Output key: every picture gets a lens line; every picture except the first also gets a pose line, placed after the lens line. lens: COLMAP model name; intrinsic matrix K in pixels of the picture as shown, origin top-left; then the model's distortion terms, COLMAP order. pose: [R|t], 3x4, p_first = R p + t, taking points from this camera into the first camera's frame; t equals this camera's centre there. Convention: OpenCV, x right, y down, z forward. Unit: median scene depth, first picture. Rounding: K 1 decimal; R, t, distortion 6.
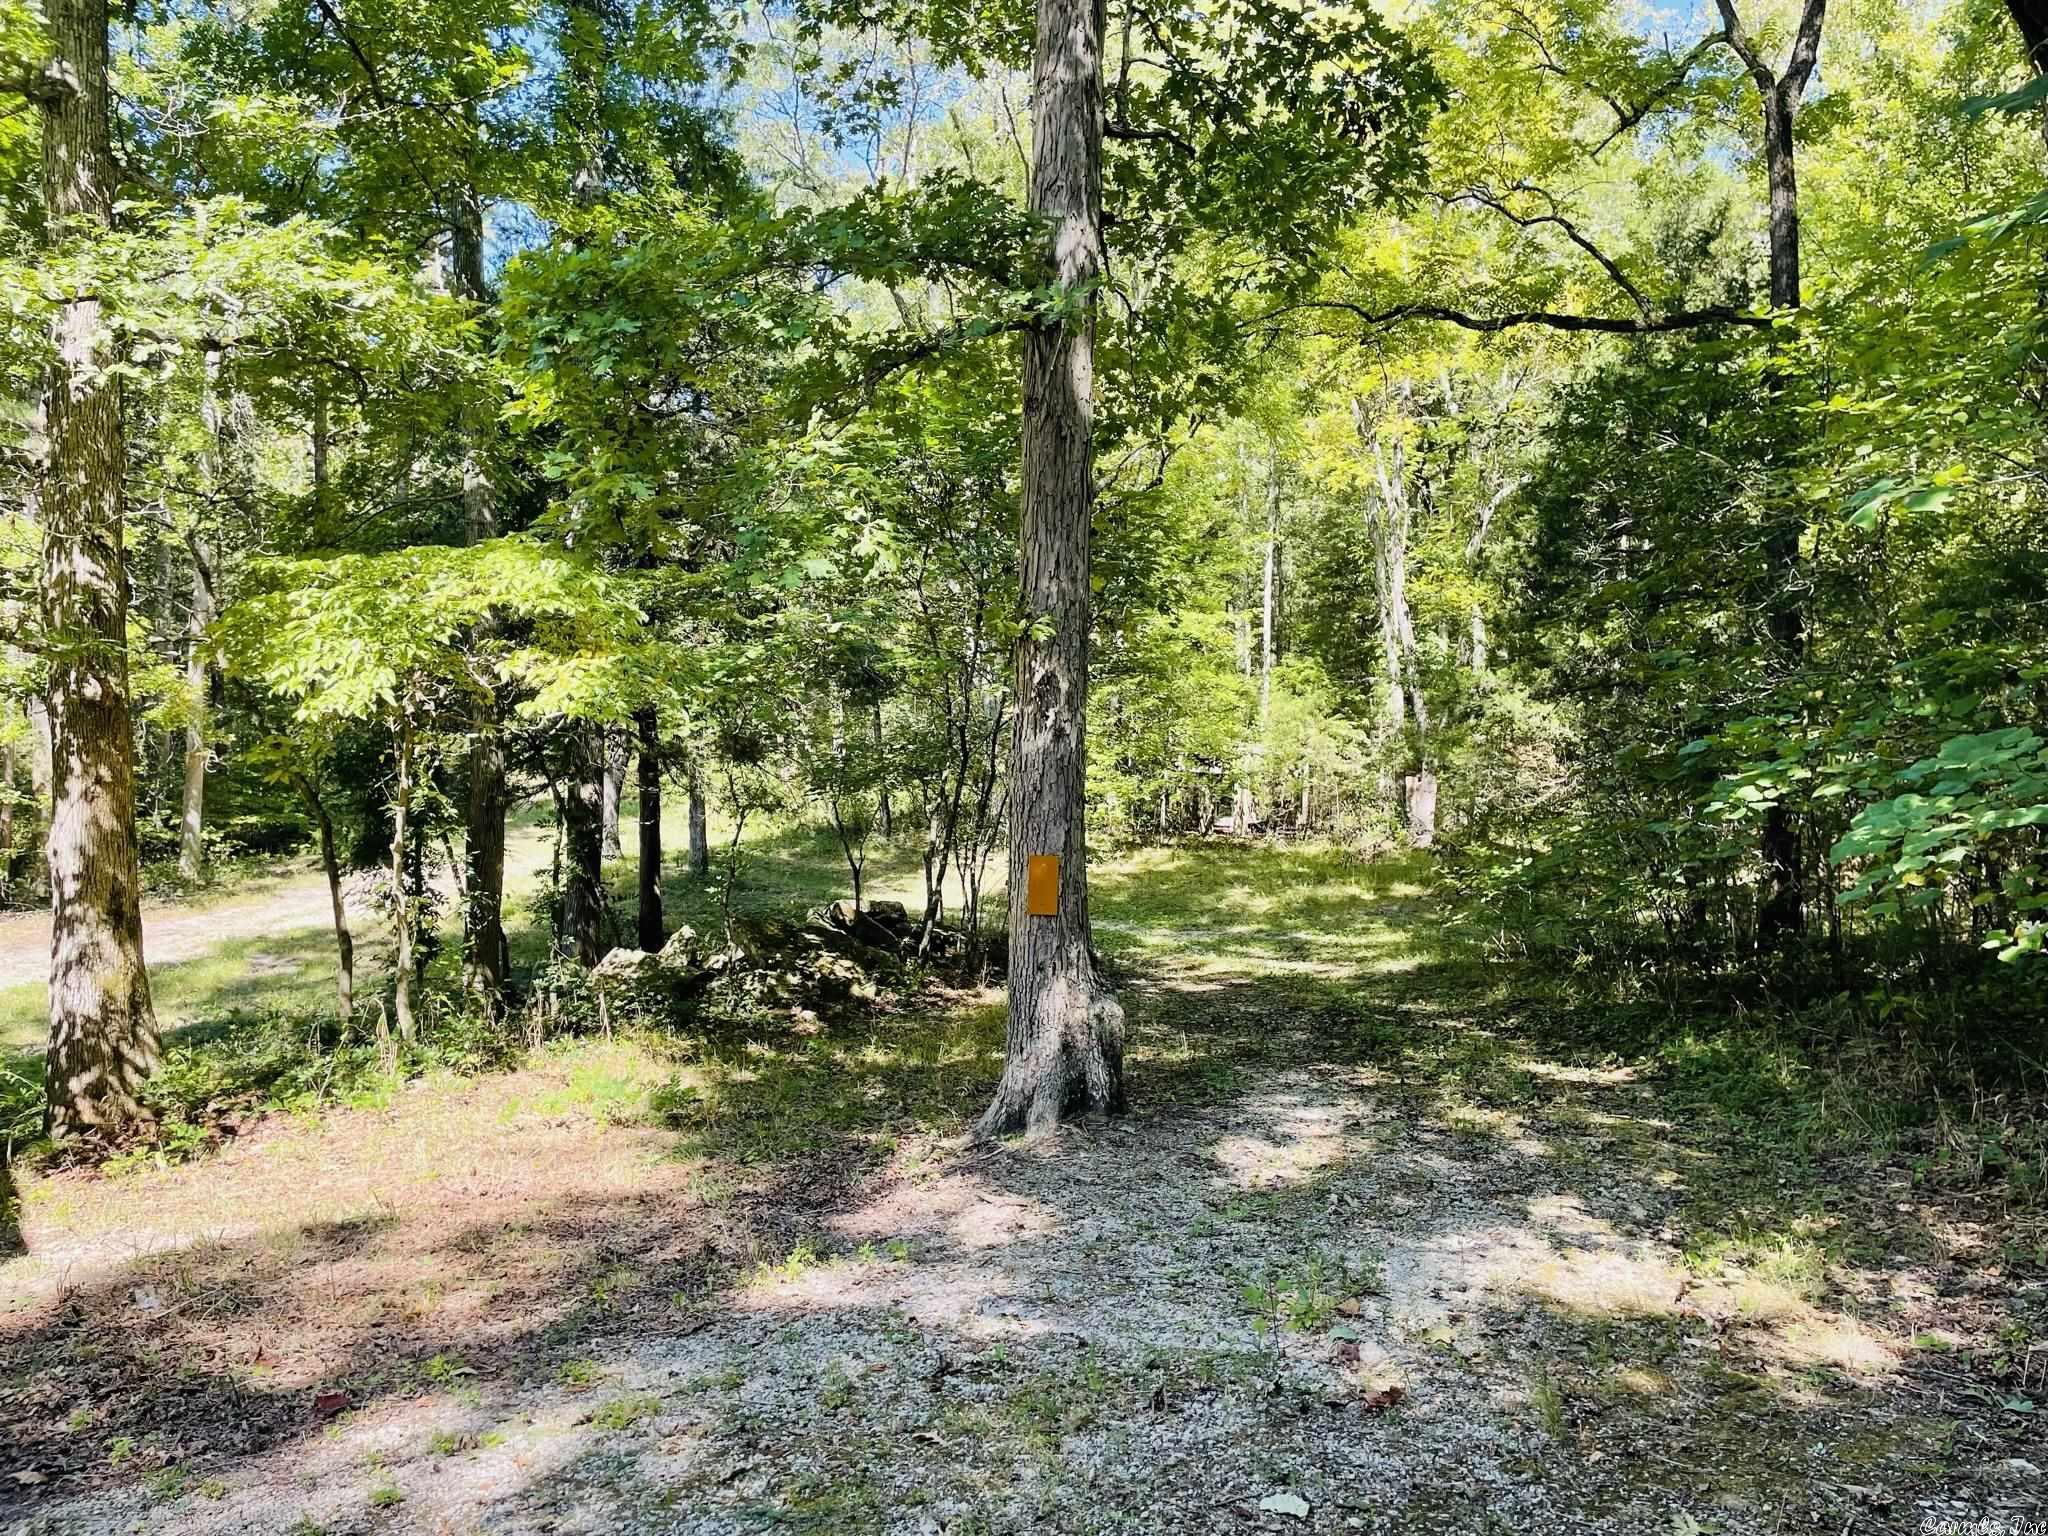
lens RADIAL K [[1533.2, 0, 1027.0], [0, 1533.2, 775.4], [0, 0, 1]] dist [0.089677, -0.111301]
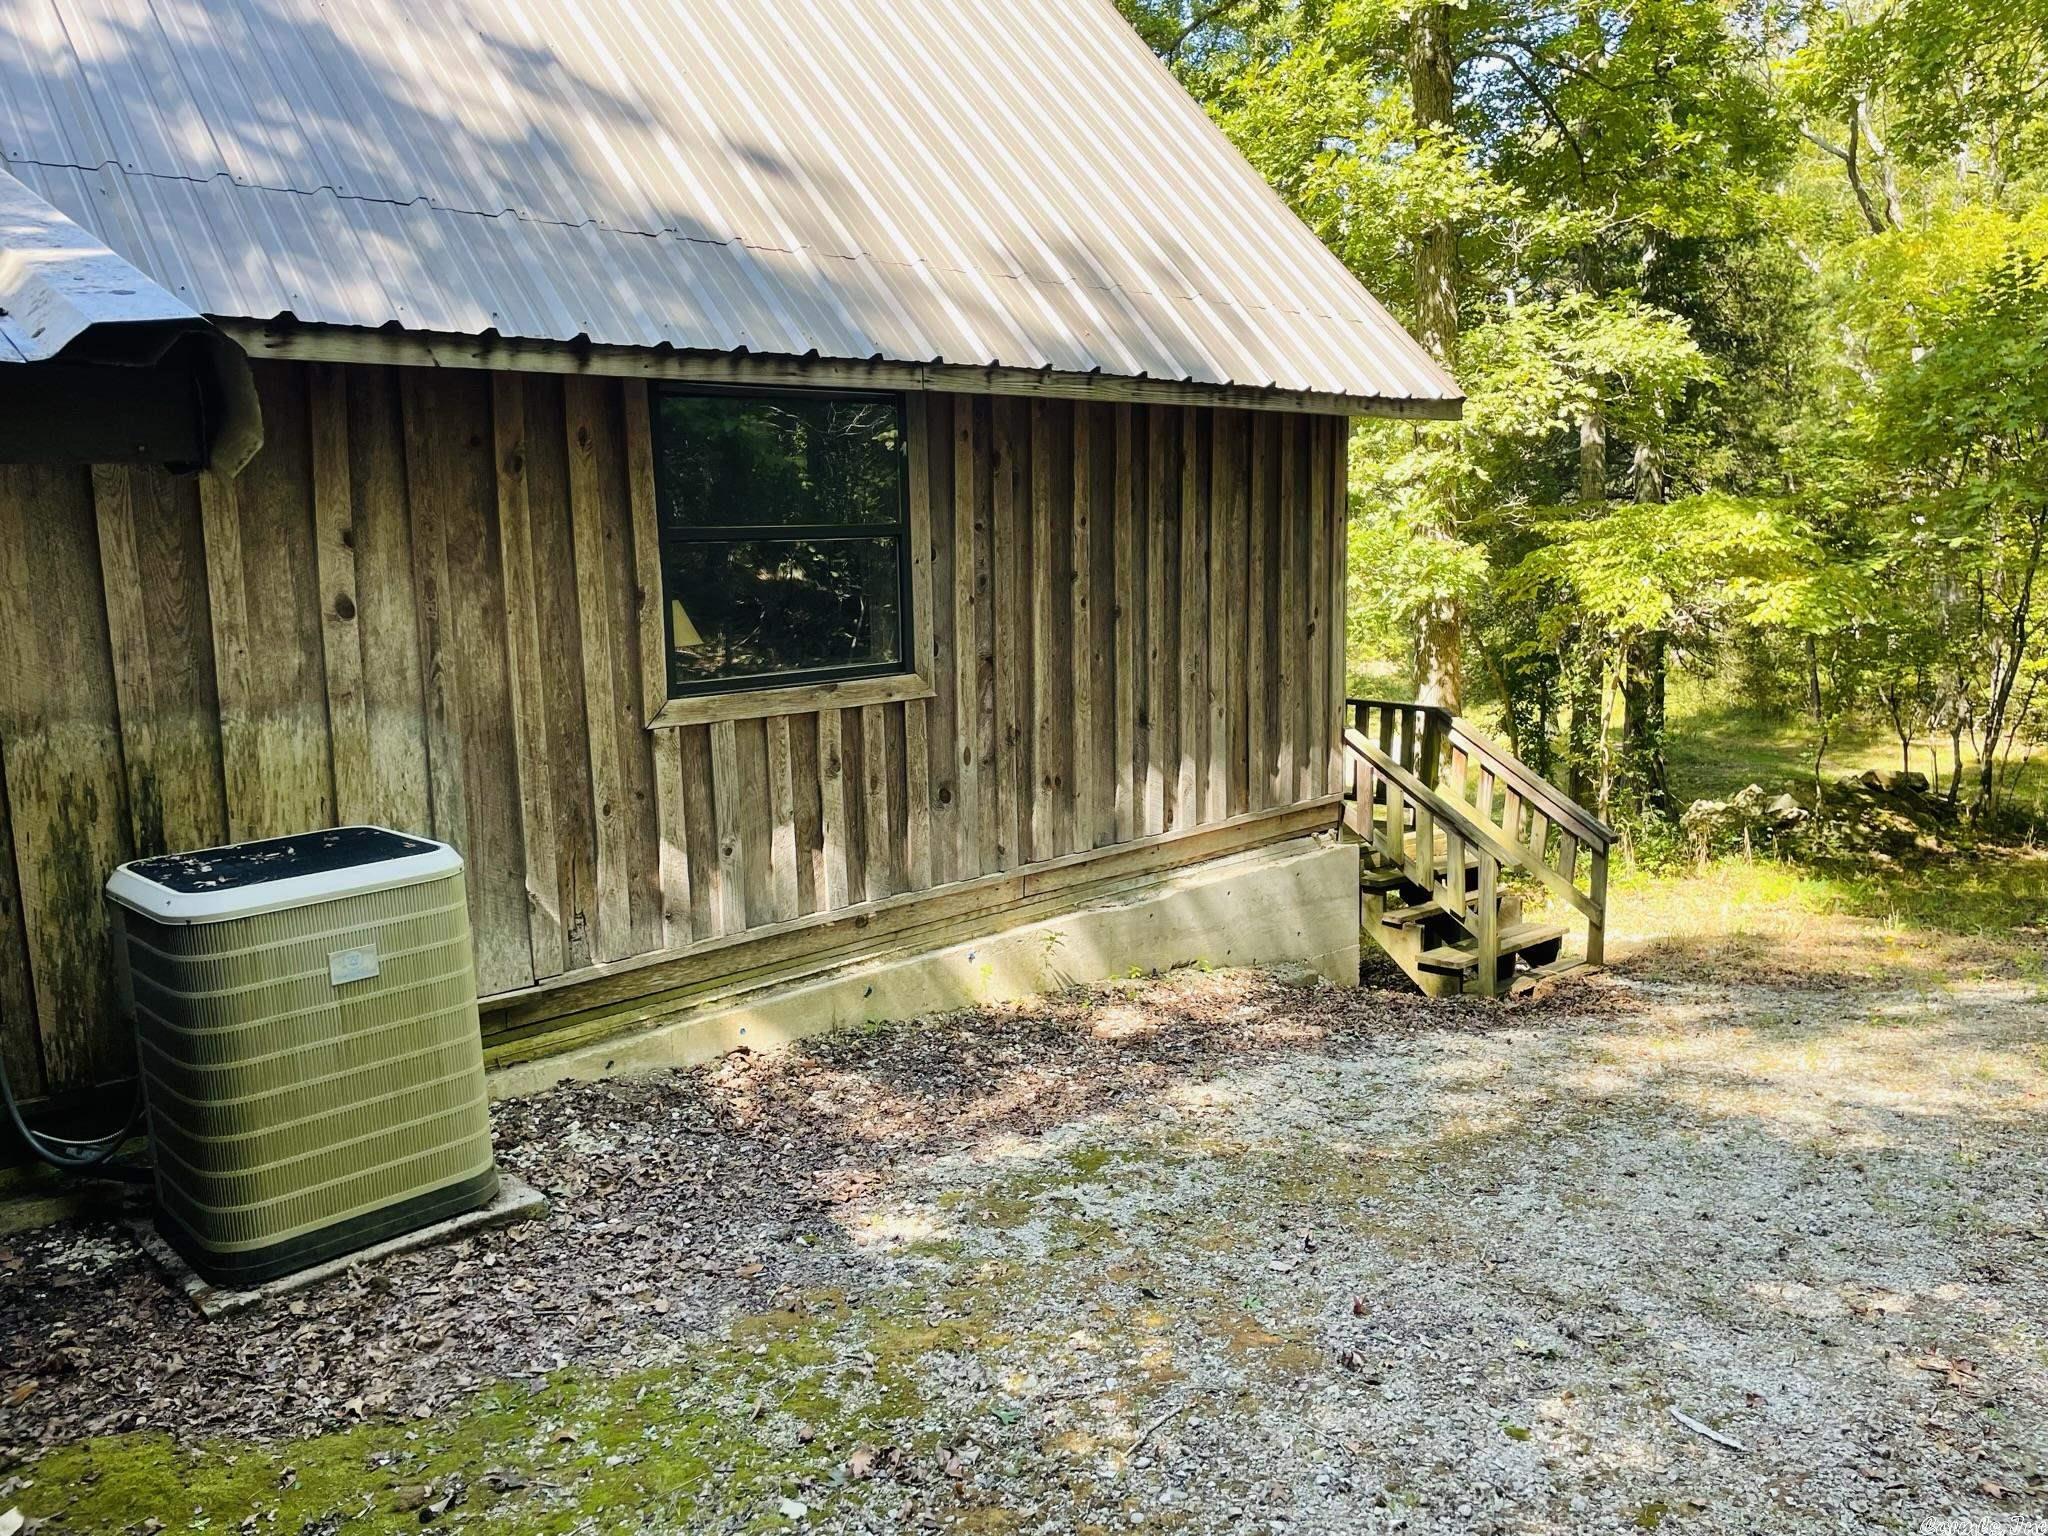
lens RADIAL K [[1533.2, 0, 1027.0], [0, 1533.2, 775.4], [0, 0, 1]] dist [0.089677, -0.111301]
pose [[0.883064, 0.020673, -0.468797, -0.229067], [0.012781, 0.997599, 0.068066, -0.004701], [0.469078, -0.066098, 0.880680, -0.576945]]
